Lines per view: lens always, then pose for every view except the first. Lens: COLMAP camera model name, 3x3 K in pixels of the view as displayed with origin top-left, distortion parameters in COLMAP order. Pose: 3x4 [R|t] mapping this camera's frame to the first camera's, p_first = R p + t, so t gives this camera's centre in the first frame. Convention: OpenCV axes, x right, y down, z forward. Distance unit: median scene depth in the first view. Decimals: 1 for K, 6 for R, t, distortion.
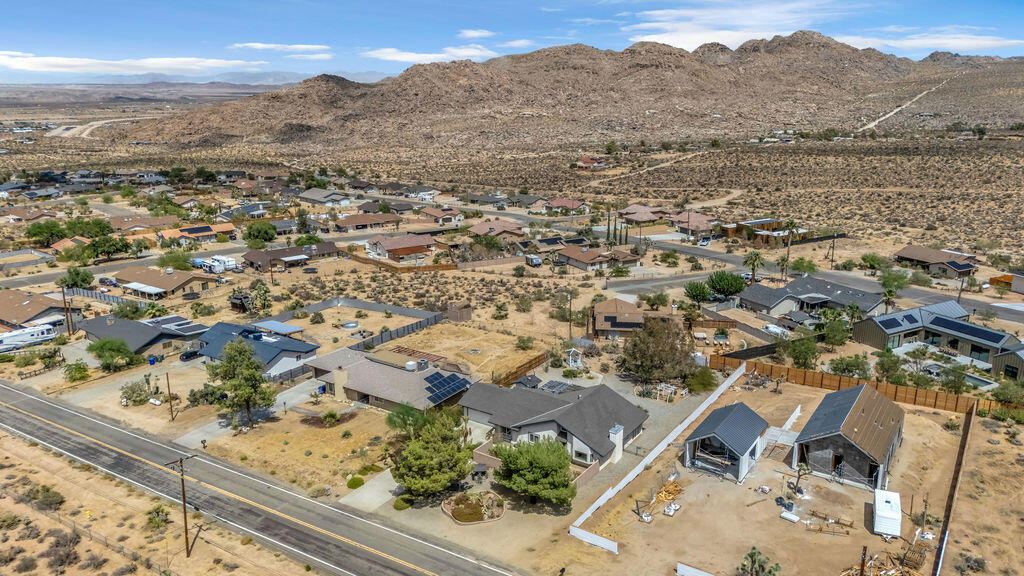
lens RADIAL K [[750.6, 0, 512.3], [0, 750.6, 291.2], [0, 0, 1]] dist [0.079965, -0.073529]
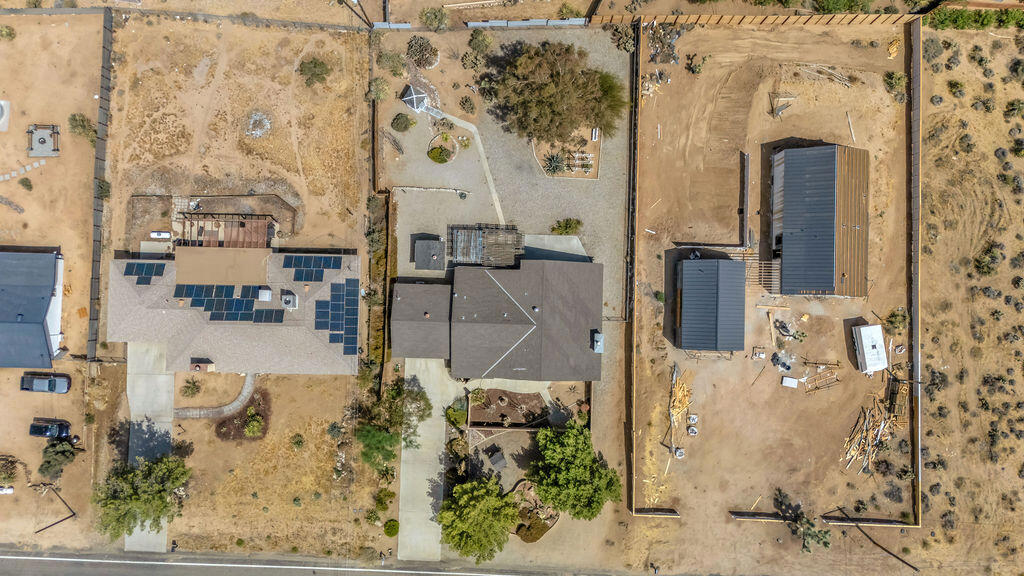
lens RADIAL K [[750.6, 0, 511.1], [0, 750.6, 286.9], [0, 0, 1]] dist [0.079965, -0.073529]
pose [[0.843232, -0.537225, 0.018696, 0.033745], [0.148796, 0.266690, 0.952227, -0.345223], [-0.516546, -0.800166, 0.304819, 0.407368]]
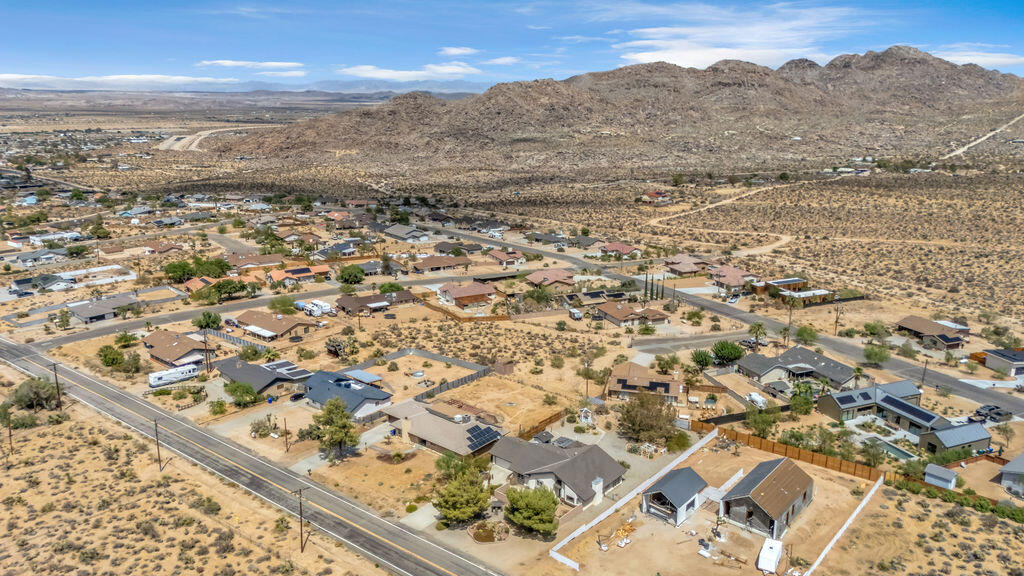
lens RADIAL K [[750.6, 0, 513.6], [0, 750.6, 286.4], [0, 0, 1]] dist [0.079965, -0.073529]
pose [[0.994269, 0.033028, -0.101679, 0.055729], [-0.034679, 0.999293, -0.014515, -0.072978], [0.101128, 0.017958, 0.994711, -0.198339]]
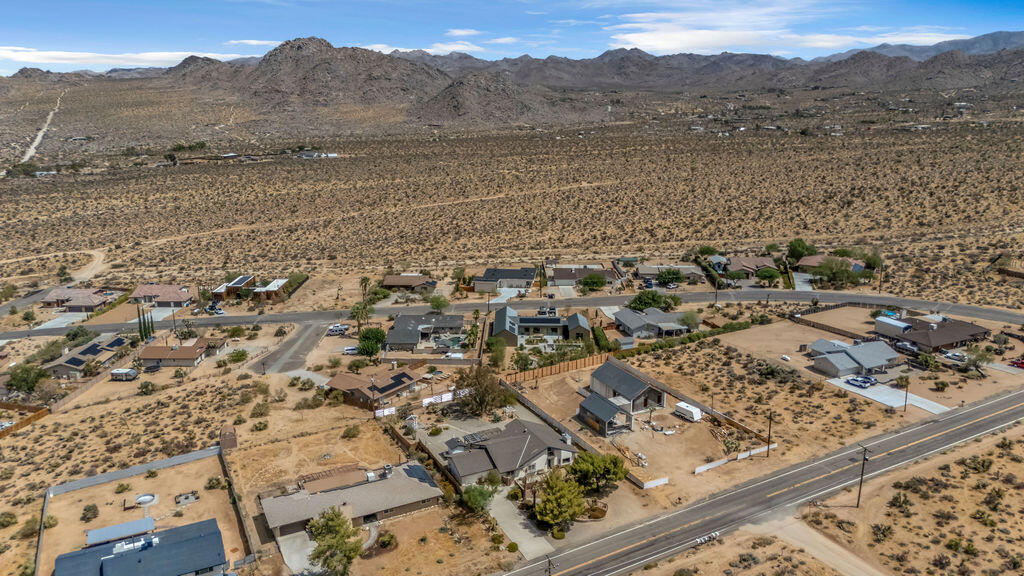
lens RADIAL K [[750.6, 0, 511.5], [0, 750.6, 293.9], [0, 0, 1]] dist [0.079965, -0.073529]
pose [[0.486827, -0.229492, 0.842812, -0.571044], [0.237786, 0.963249, 0.124936, -0.158669], [-0.840510, 0.139587, 0.523506, 0.115172]]
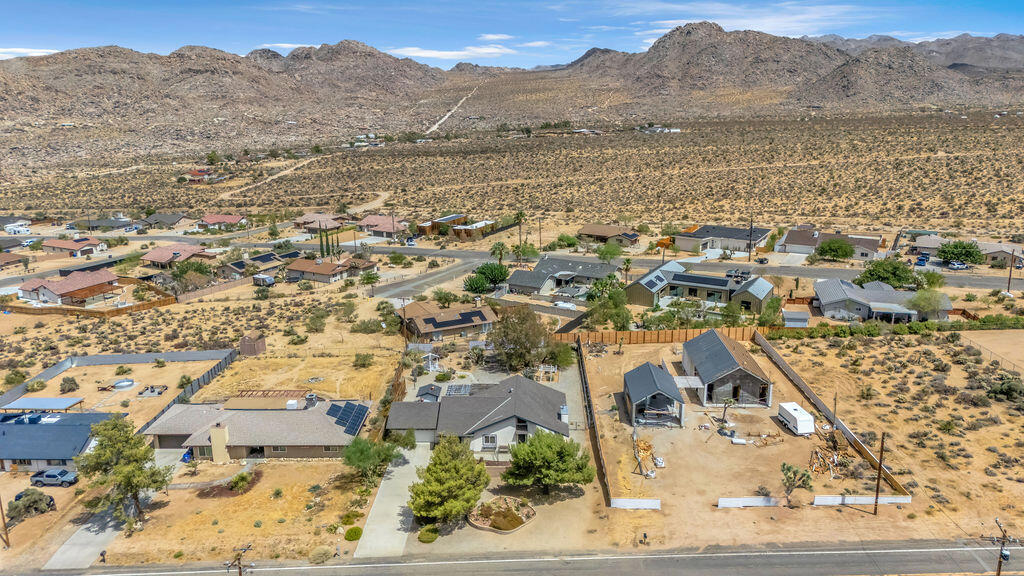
lens RADIAL K [[750.6, 0, 511.9], [0, 750.6, 292.8], [0, 0, 1]] dist [0.079965, -0.073529]
pose [[0.846019, -0.149517, 0.511758, -0.217356], [0.152705, 0.987612, 0.036099, -0.014936], [-0.510816, 0.047608, 0.858371, 0.056673]]
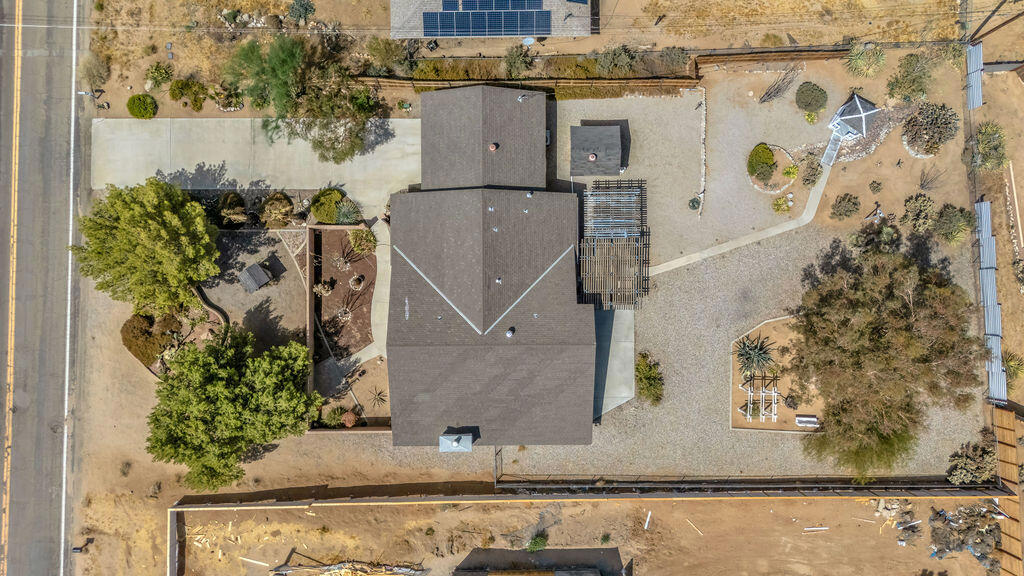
lens RADIAL K [[750.6, 0, 512.4], [0, 750.6, 280.6], [0, 0, 1]] dist [0.079965, -0.073529]
pose [[0.566303, 0.824177, -0.005734, 0.034286], [-0.234150, 0.167550, 0.957654, -0.170793], [0.790237, -0.540979, 0.287865, 0.459648]]
